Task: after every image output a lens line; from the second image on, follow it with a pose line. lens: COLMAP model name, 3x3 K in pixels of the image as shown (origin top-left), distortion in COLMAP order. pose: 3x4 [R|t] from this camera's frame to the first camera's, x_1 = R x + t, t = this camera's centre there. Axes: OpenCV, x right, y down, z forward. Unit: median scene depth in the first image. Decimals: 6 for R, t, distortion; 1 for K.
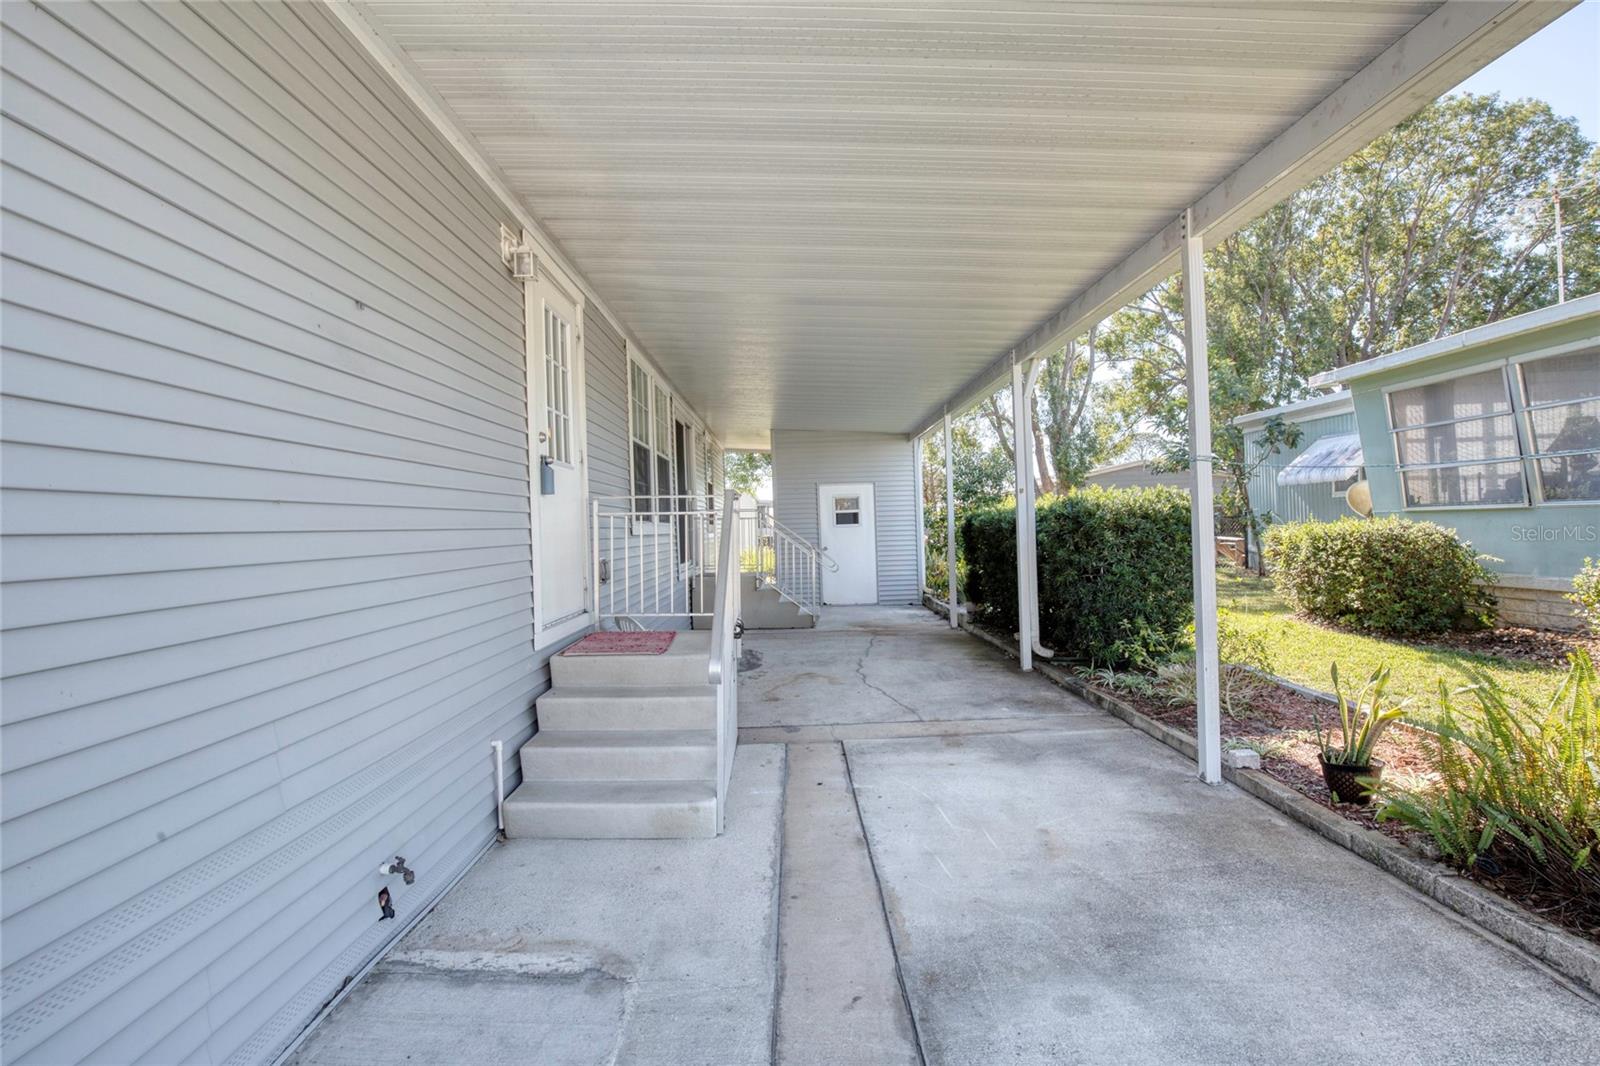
lens RADIAL K [[768.5, 0, 809.3], [0, 768.5, 527.0], [0, 0, 1]] dist [-0.040503, 0.008450]
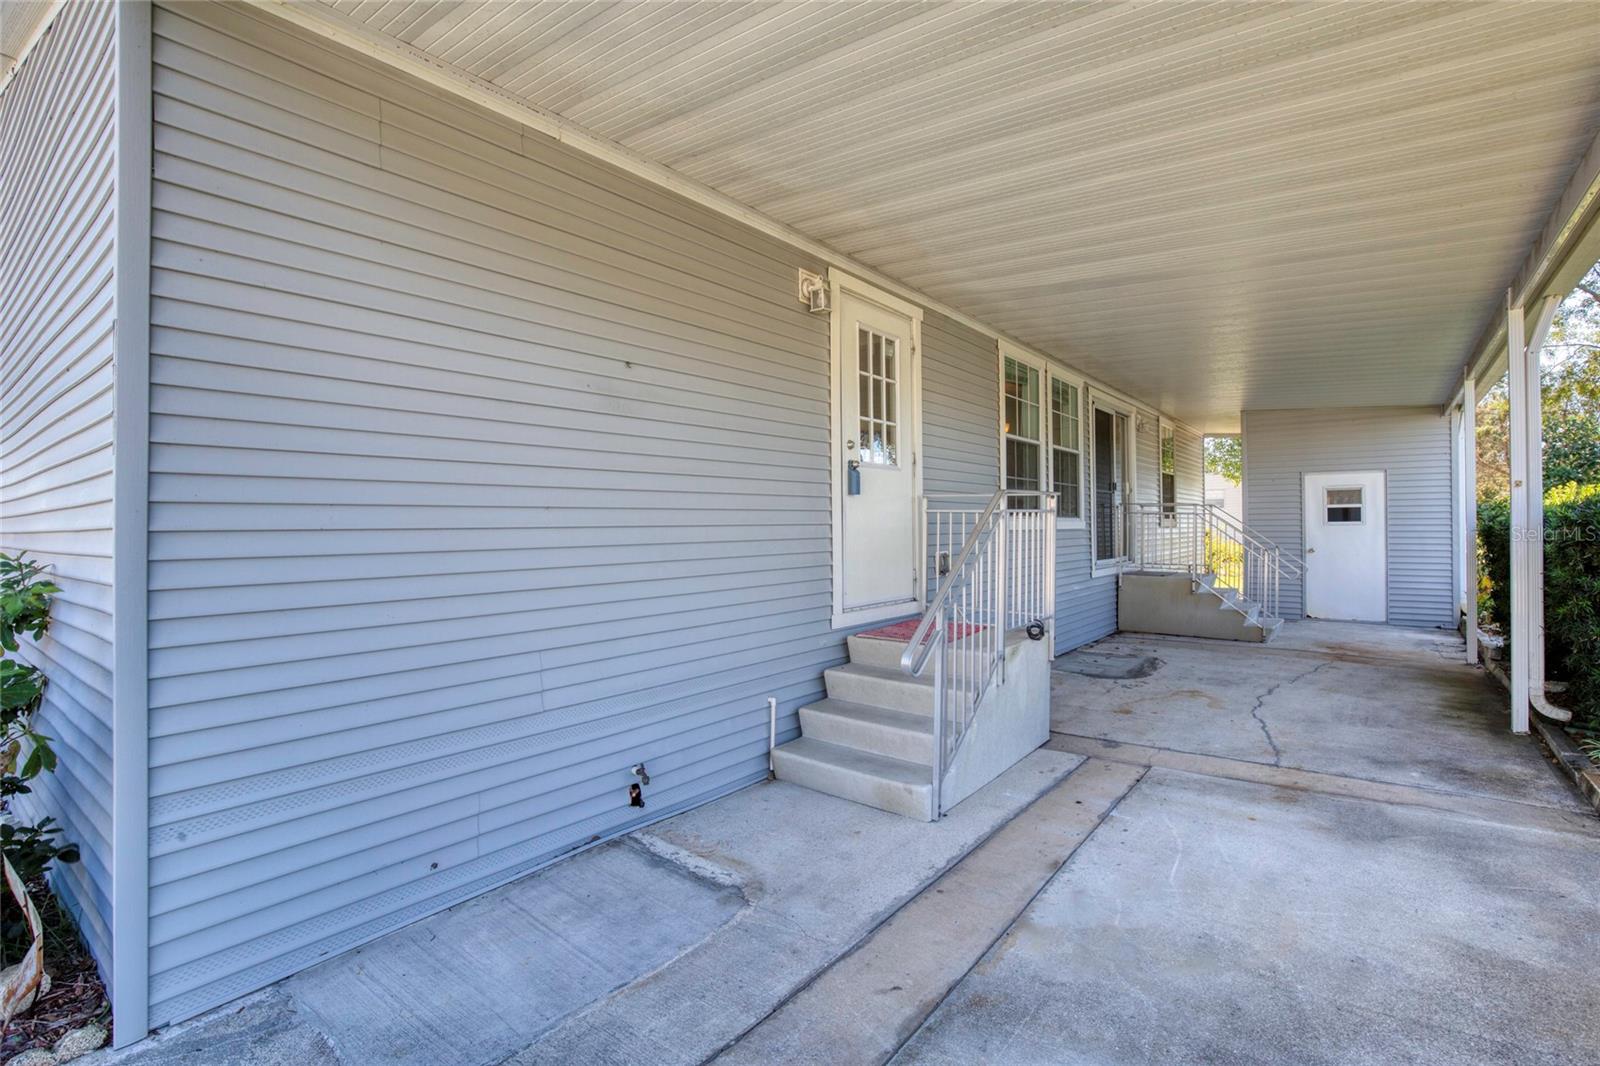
lens RADIAL K [[768.5, 0, 809.3], [0, 768.5, 527.0], [0, 0, 1]] dist [-0.040503, 0.008450]
pose [[0.781236, 0.025954, -0.623696, 0.331017], [-0.016280, 0.999643, 0.021205, -0.017922], [0.624023, -0.006412, 0.781380, 0.062113]]
